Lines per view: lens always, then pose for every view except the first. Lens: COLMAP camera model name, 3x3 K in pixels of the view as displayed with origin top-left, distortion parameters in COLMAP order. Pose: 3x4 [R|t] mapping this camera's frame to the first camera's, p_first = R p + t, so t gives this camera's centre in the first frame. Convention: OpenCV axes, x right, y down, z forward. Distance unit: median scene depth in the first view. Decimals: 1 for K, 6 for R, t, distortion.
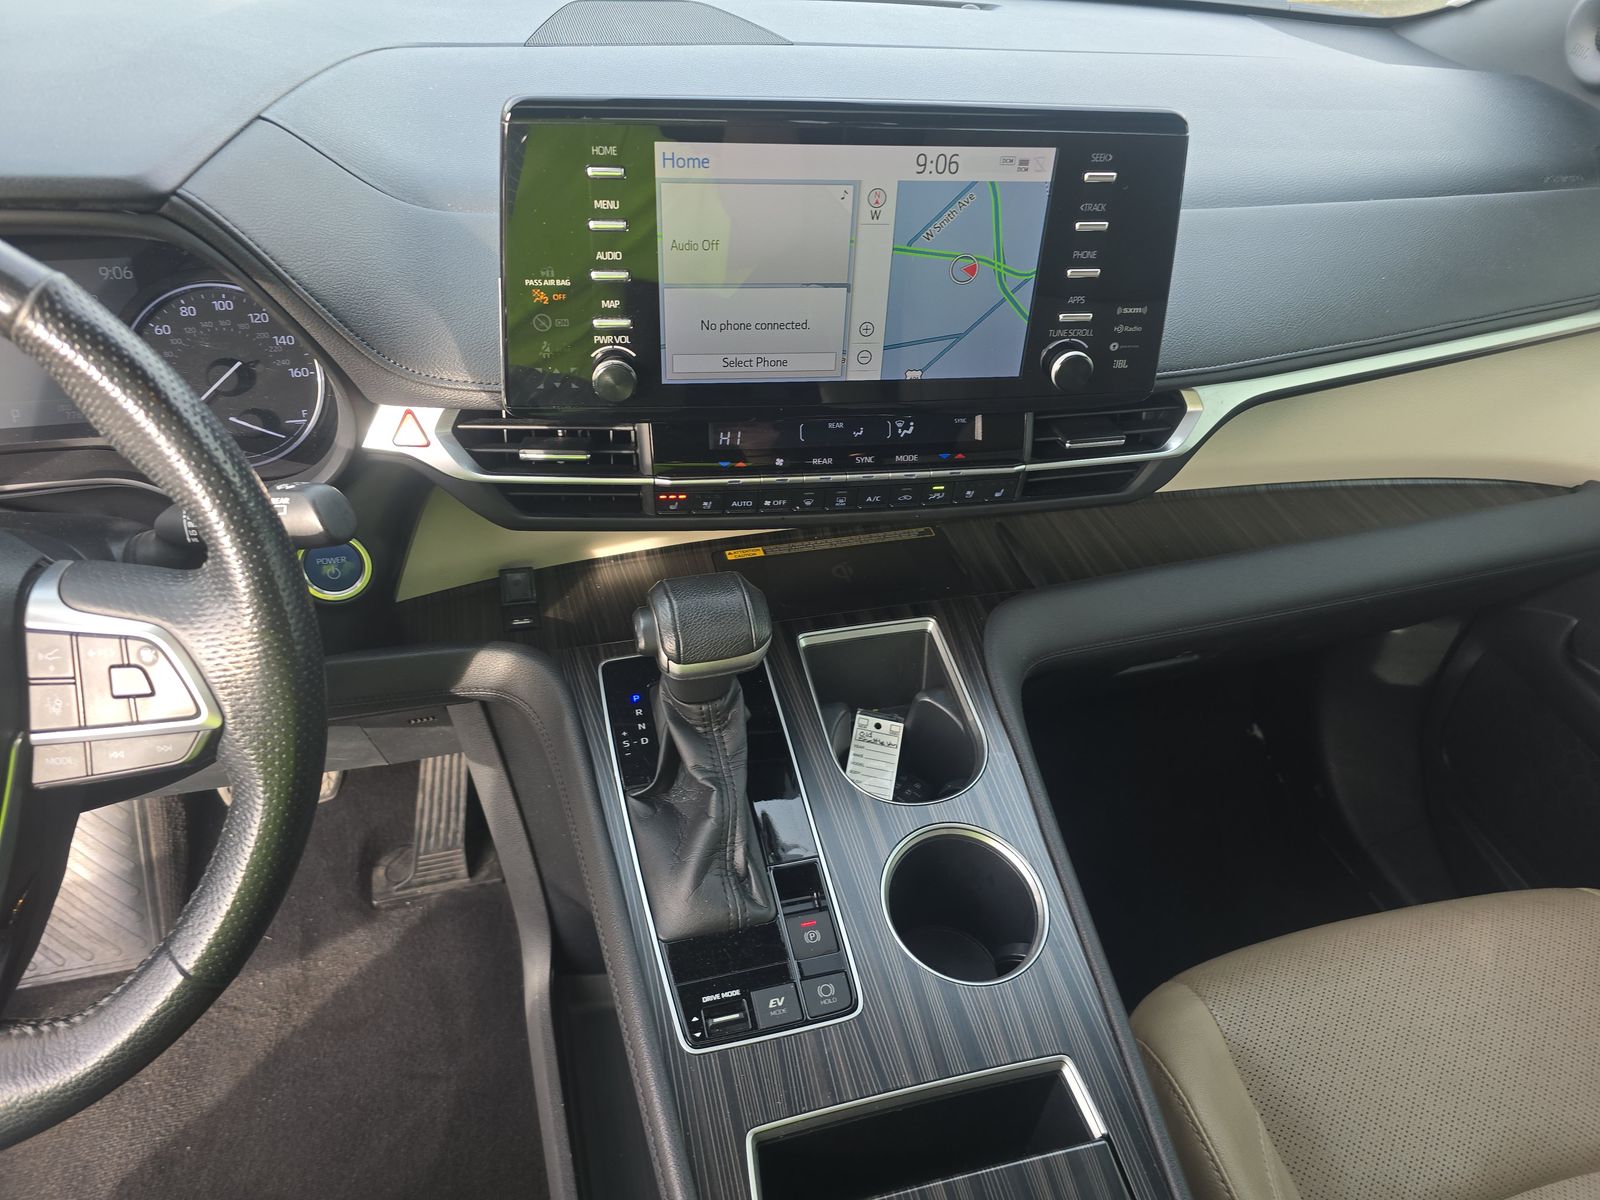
lens RADIAL K [[1093.2, 0, 792.4], [0, 1093.2, 592.8], [0, 0, 1]] dist [0.020962, -0.022143]
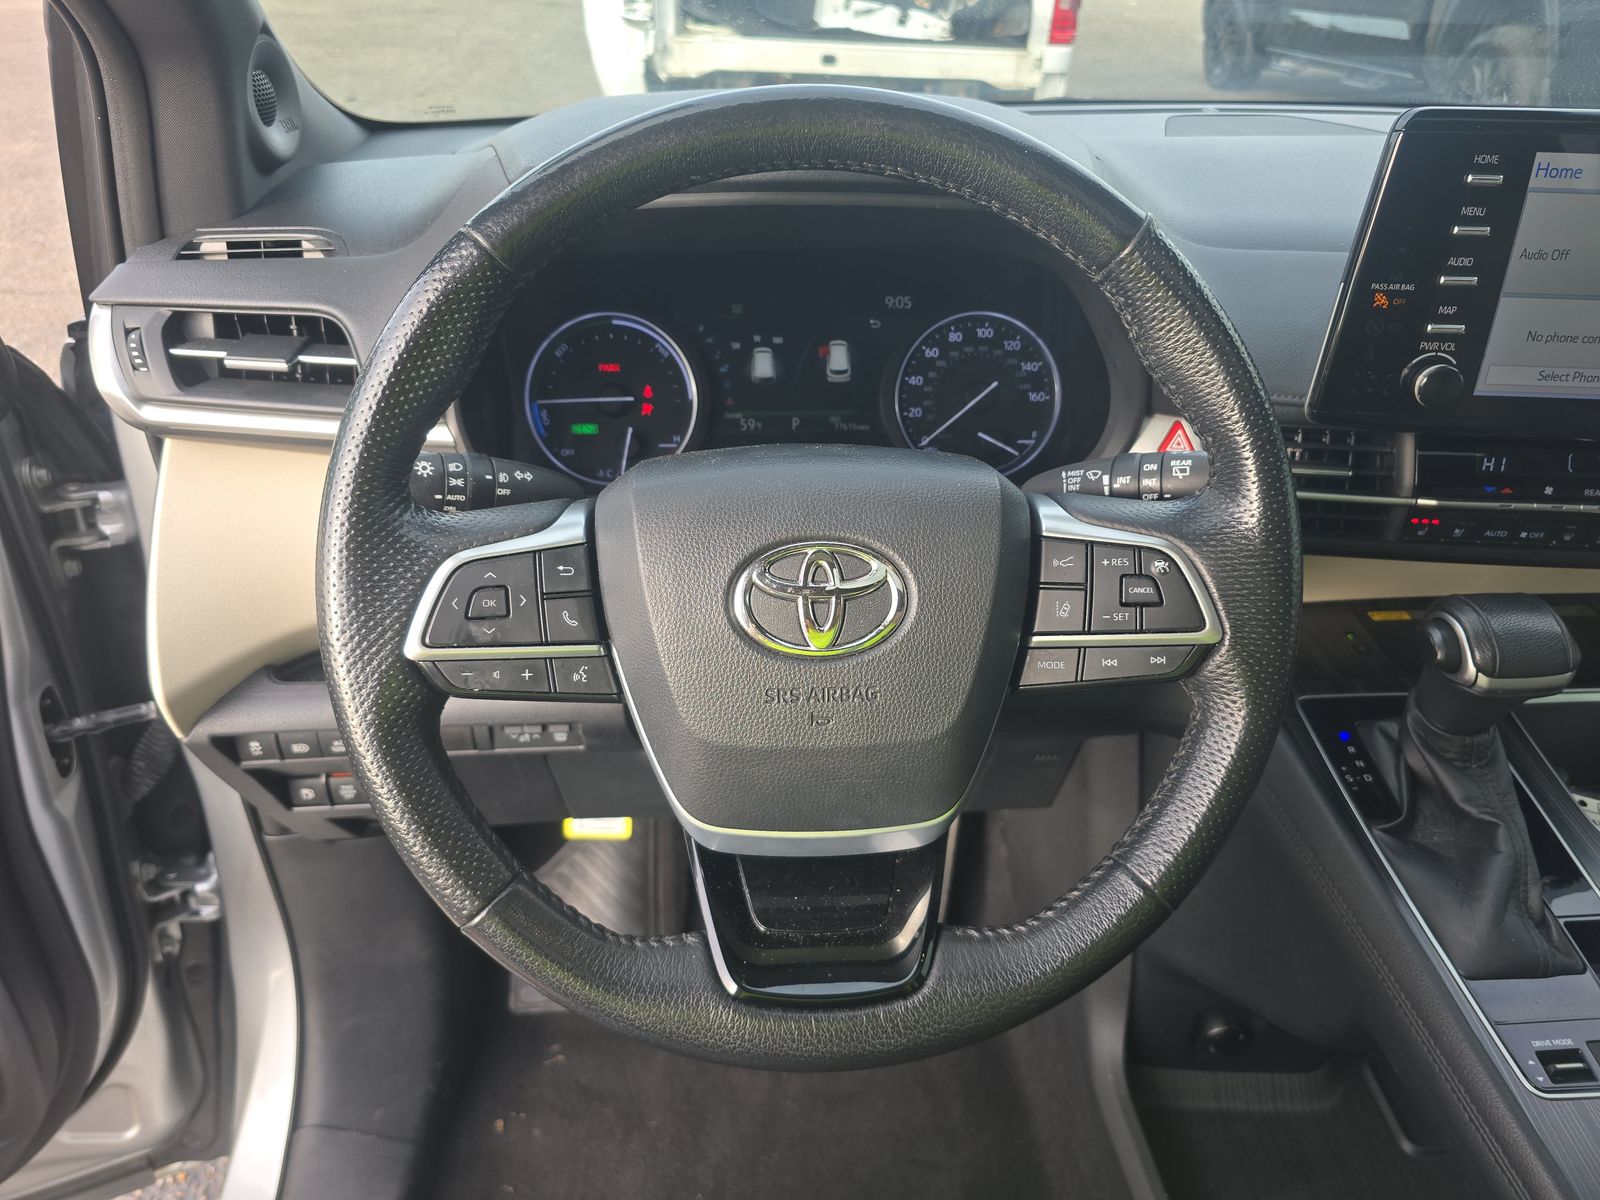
lens RADIAL K [[1093.2, 0, 808.6], [0, 1093.2, 556.8], [0, 0, 1]] dist [0.020962, -0.022143]
pose [[0.974763, 0.053763, -0.216671, -0.492923], [-0.092334, 0.980753, -0.172039, 0.186826], [0.203251, 0.187704, 0.960966, -0.062883]]
